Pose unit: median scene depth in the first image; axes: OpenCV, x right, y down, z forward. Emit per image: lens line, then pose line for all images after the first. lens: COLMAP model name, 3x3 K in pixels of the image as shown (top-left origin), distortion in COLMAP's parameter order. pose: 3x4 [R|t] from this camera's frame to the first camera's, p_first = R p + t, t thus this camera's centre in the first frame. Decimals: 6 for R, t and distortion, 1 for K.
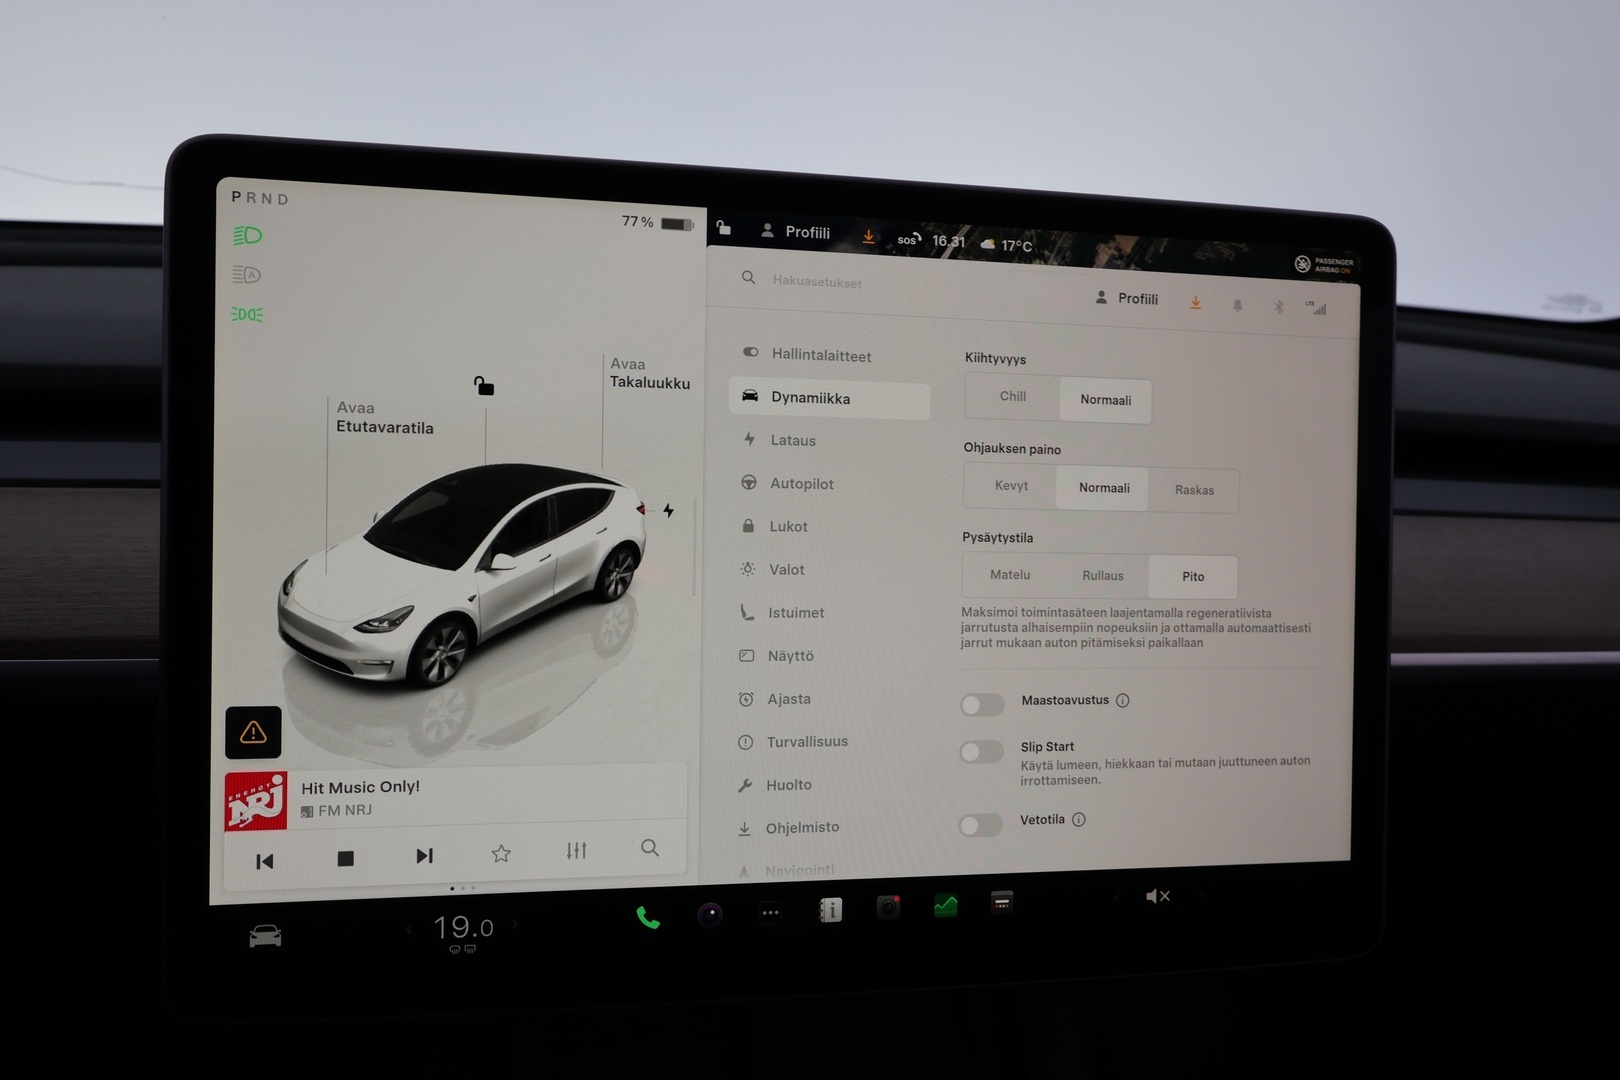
lens RADIAL K [[1282.3, 0, 810.3], [0, 1282.3, 537.1], [0, 0, 1]] dist [0.010005, 0.008203]
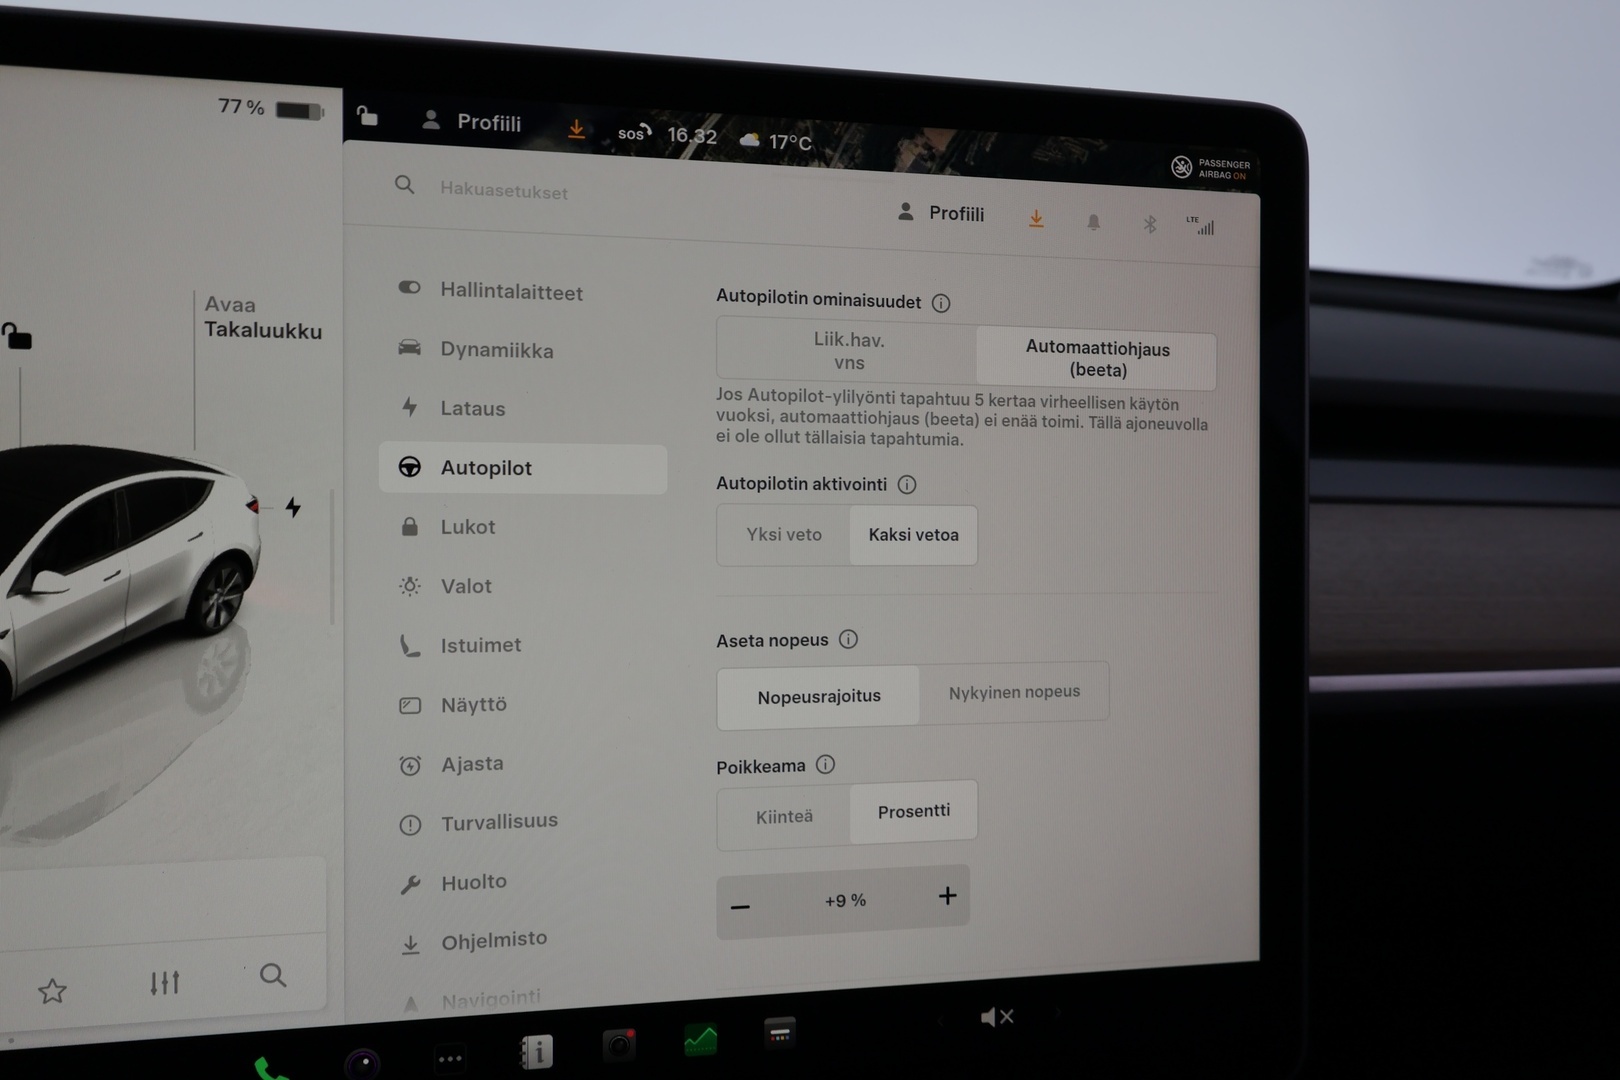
lens RADIAL K [[1282.3, 0, 808.3], [0, 1282.3, 538.8], [0, 0, 1]] dist [0.010005, 0.008203]
pose [[0.999884, -0.015169, -0.001384, 0.176871], [0.015166, 0.999883, -0.002157, 0.003031], [0.001417, 0.002136, 0.999997, 0.271760]]
